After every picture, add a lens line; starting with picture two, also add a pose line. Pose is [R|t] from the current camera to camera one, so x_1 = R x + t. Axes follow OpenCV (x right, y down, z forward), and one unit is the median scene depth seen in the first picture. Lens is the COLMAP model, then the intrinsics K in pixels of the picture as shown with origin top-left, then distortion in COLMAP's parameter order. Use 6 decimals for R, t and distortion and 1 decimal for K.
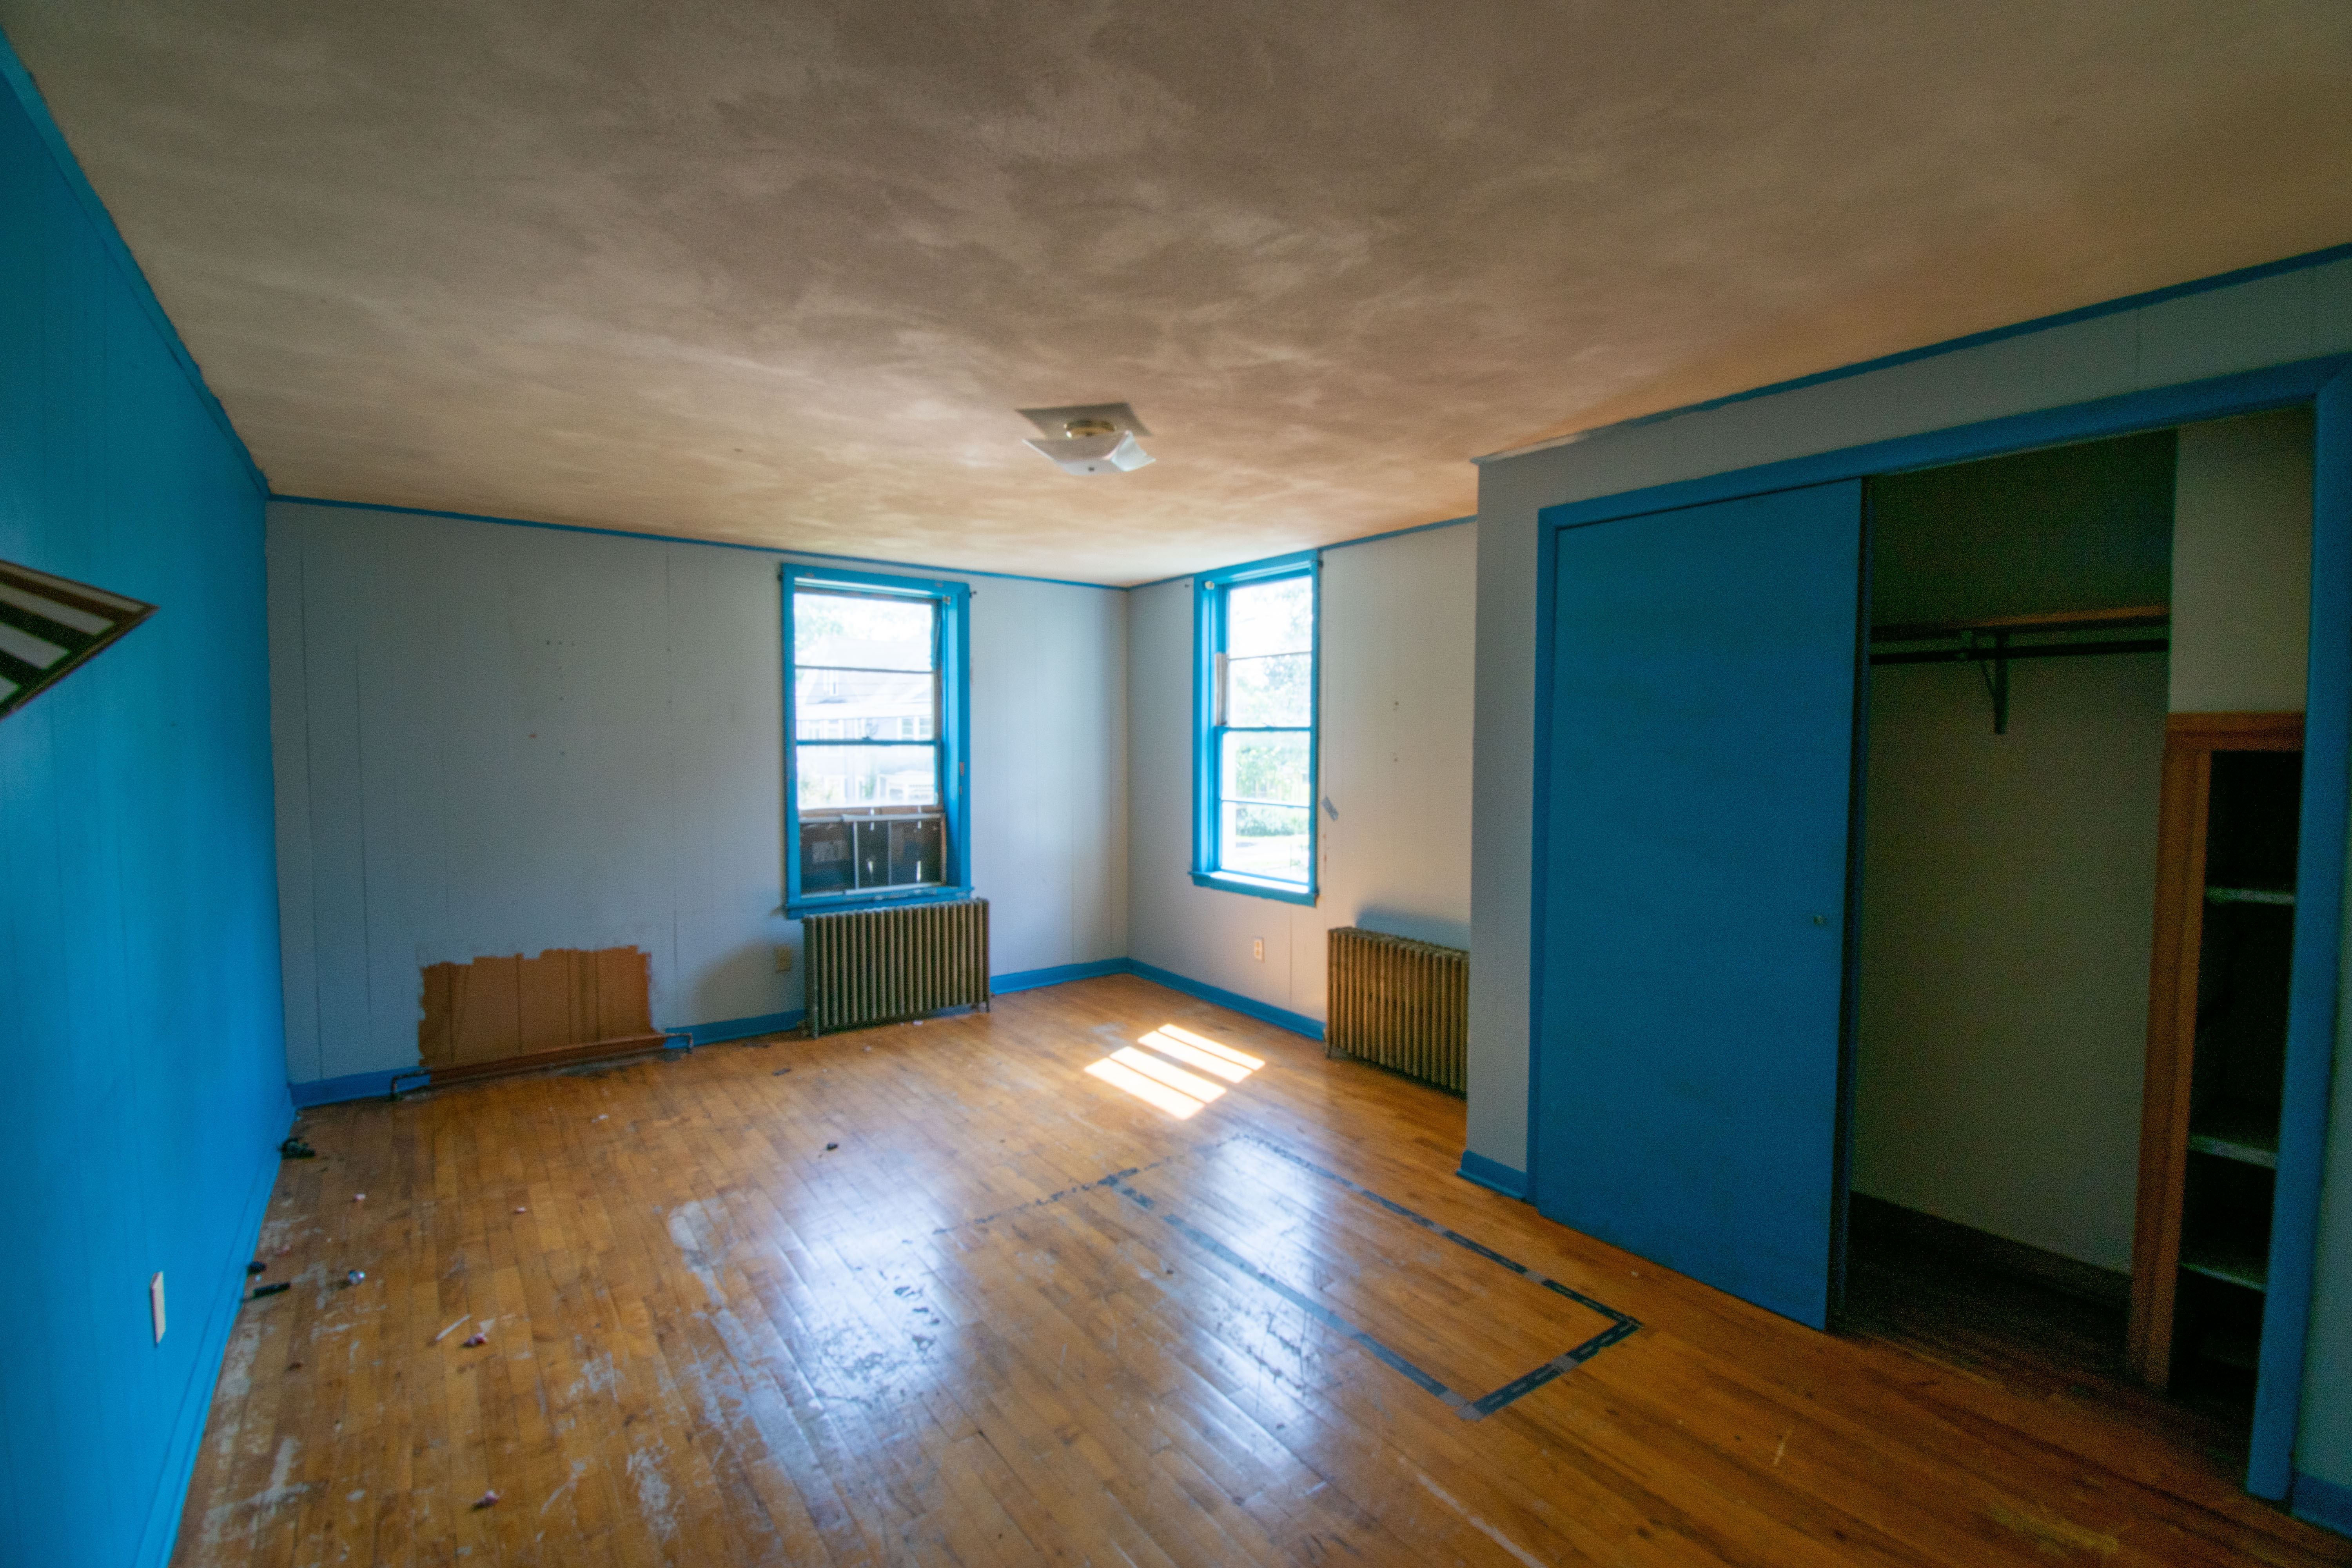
lens RADIAL K [[1034.5, 0, 1176.0], [0, 1034.5, 784.0], [0, 0, 1]] dist [0.026781, -0.036403]
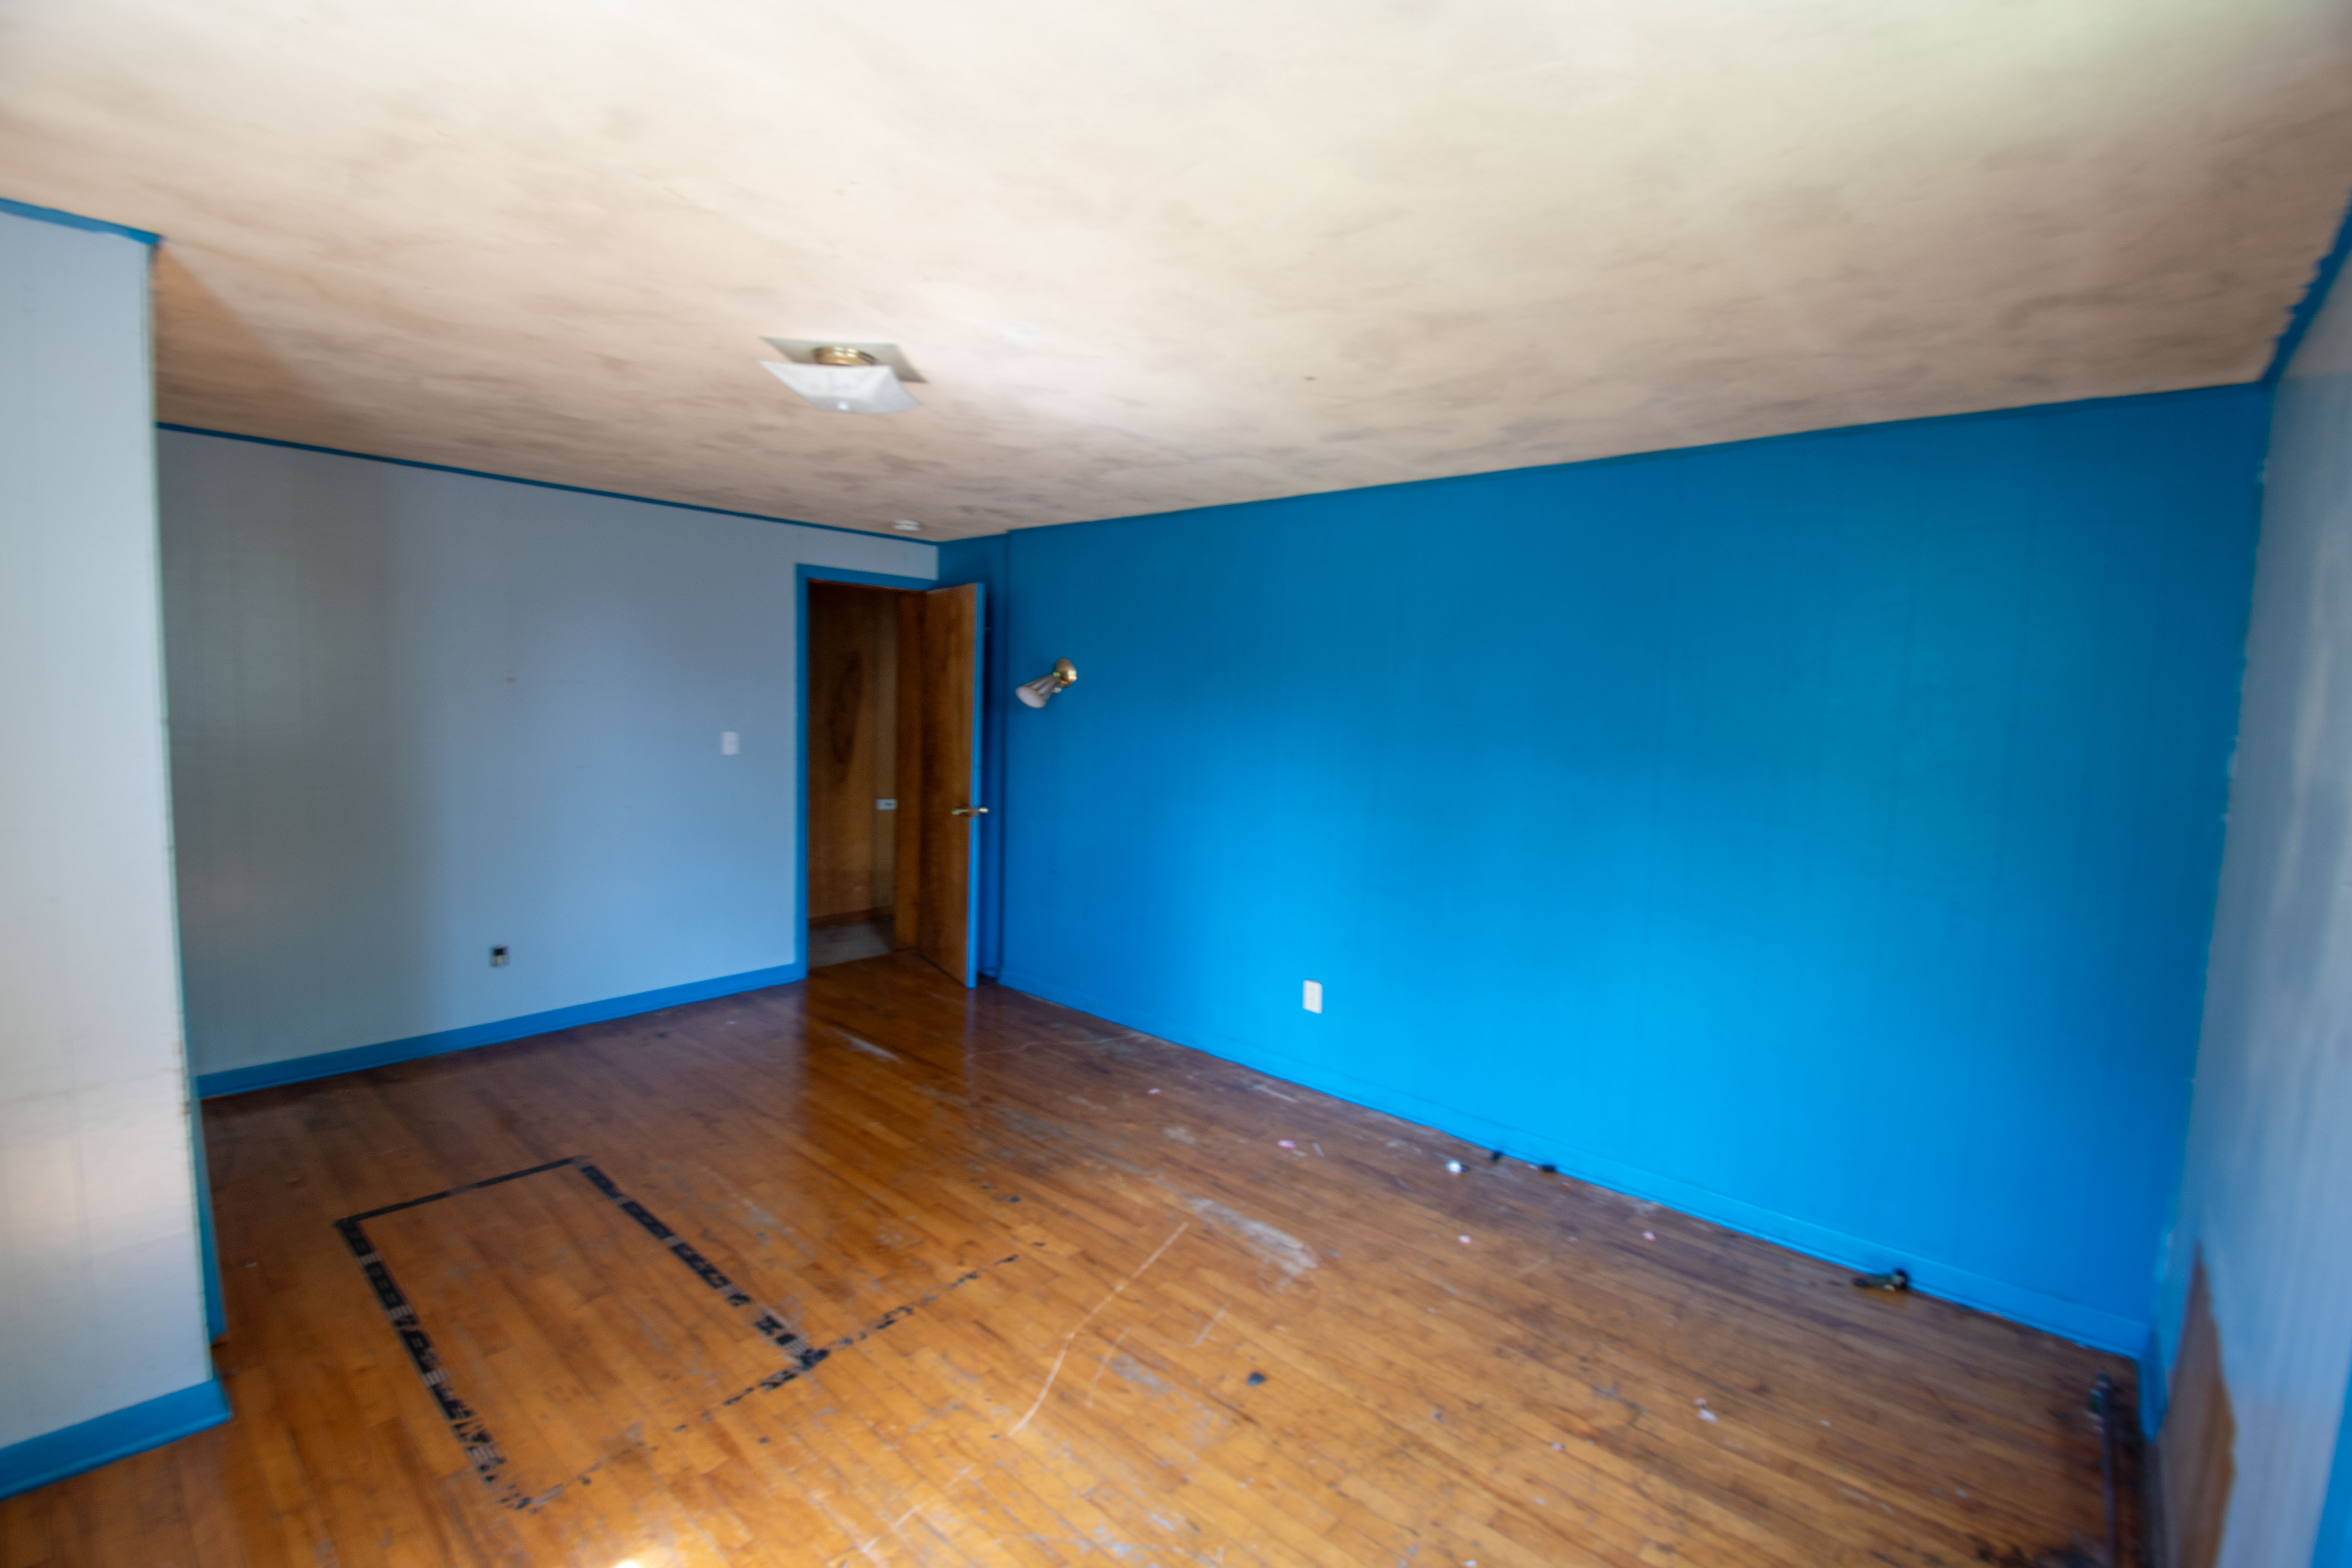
lens RADIAL K [[1034.5, 0, 1176.0], [0, 1034.5, 784.0], [0, 0, 1]] dist [0.026781, -0.036403]
pose [[-0.977156, -0.019848, -0.211594, -0.172926], [-0.049622, 0.989418, 0.136347, -0.130247], [0.206648, 0.143732, -0.967800, 1.954229]]
